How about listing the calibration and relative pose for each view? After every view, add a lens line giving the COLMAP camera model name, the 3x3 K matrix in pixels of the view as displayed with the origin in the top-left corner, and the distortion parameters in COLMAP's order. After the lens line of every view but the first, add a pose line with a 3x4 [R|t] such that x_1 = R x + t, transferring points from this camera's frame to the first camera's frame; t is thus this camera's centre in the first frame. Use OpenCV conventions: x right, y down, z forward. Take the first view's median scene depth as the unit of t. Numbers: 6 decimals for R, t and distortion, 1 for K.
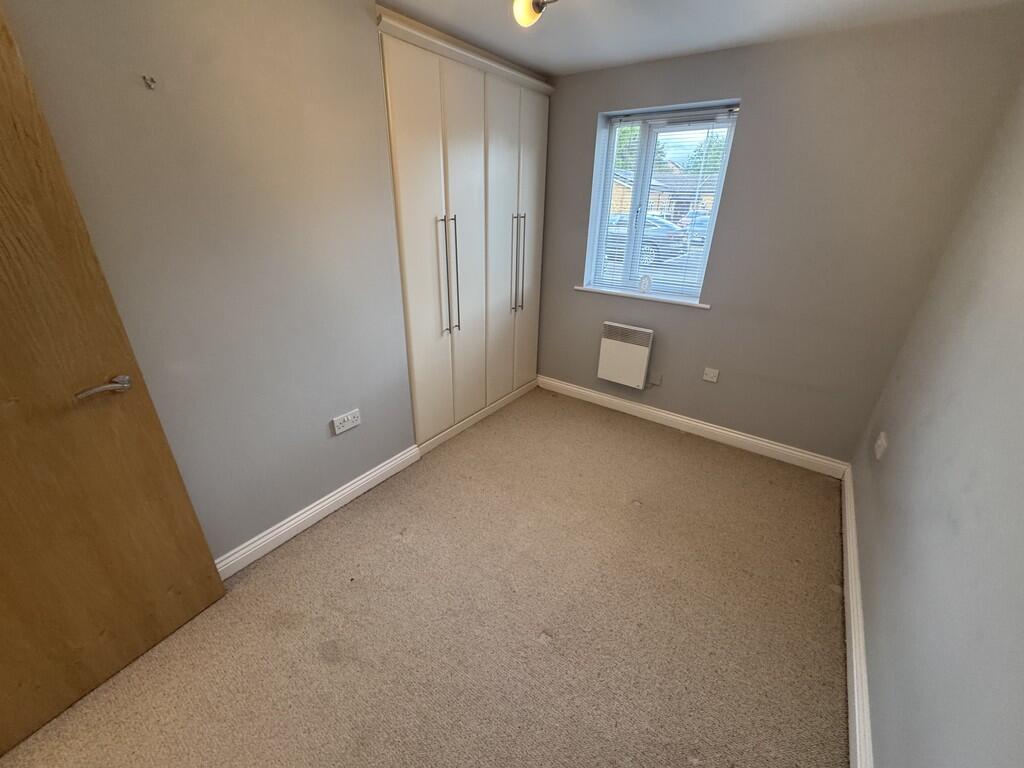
lens RADIAL K [[407.9, 0, 510.8], [0, 407.9, 383.5], [0, 0, 1]] dist [-0.000834, -0.000213]
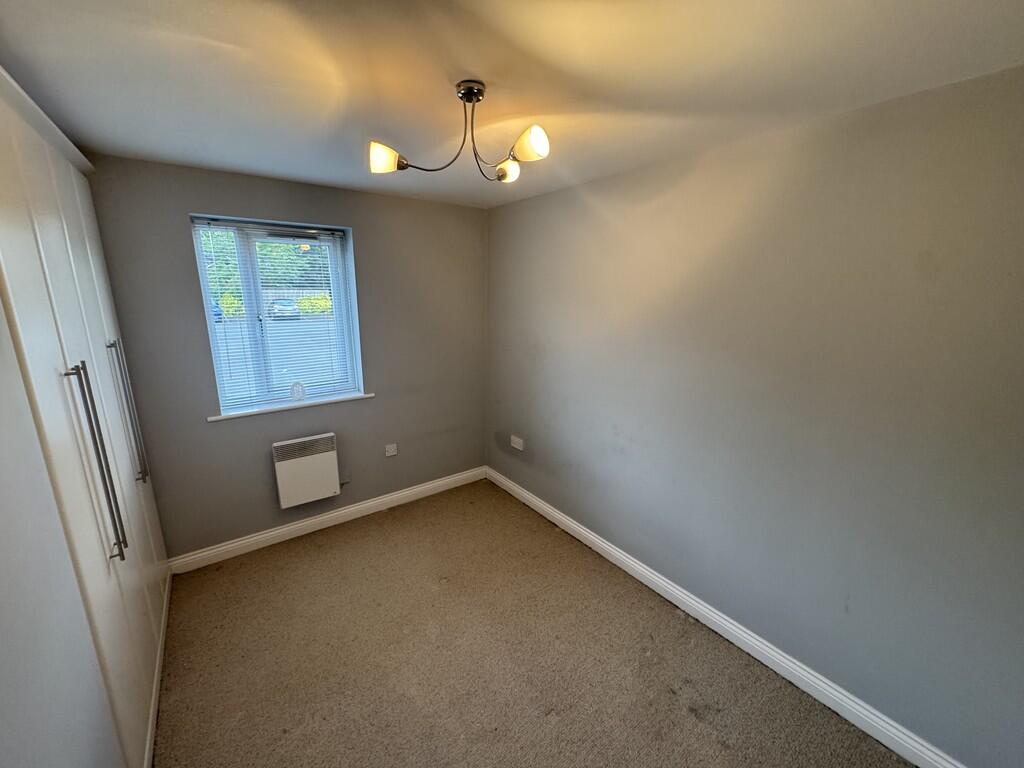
lens RADIAL K [[407.9, 0, 512.5], [0, 407.9, 382.1], [0, 0, 1]] dist [-0.000834, -0.000213]
pose [[0.298215, -0.229969, 0.926381, -0.398040], [0.387220, 0.916239, 0.102799, -0.174184], [-0.872427, 0.328057, 0.362285, 0.232309]]
